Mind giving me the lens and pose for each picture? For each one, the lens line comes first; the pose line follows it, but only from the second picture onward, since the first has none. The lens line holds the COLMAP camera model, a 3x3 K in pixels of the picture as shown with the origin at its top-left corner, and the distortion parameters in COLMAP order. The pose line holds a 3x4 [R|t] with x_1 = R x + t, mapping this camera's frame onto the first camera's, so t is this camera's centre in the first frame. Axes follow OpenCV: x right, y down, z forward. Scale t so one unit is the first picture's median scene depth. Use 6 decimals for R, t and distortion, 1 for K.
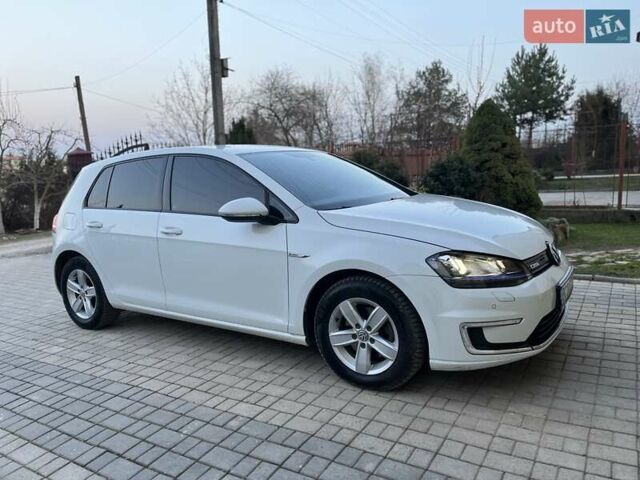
lens RADIAL K [[490.4, 0, 321.7], [0, 490.4, 241.3], [0, 0, 1]] dist [0.043282, -0.033515]
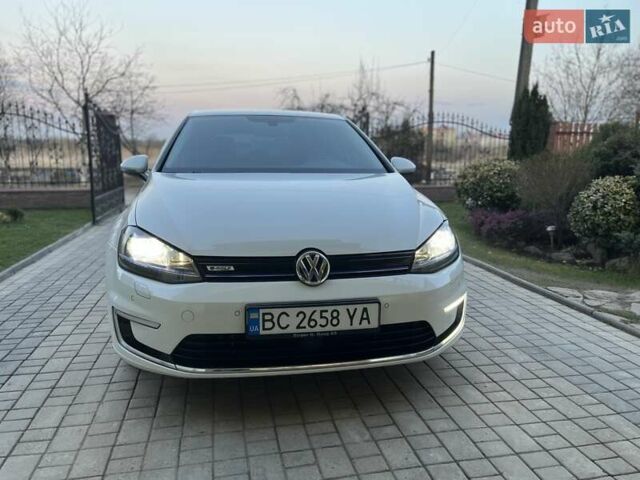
lens RADIAL K [[490.4, 0, 322.0], [0, 490.4, 238.0], [0, 0, 1]] dist [0.043282, -0.033515]
pose [[0.690422, 0.187629, -0.698651, 1.098519], [-0.155726, 0.981685, 0.109749, -0.106710], [0.706447, 0.033025, 0.706995, 0.605621]]
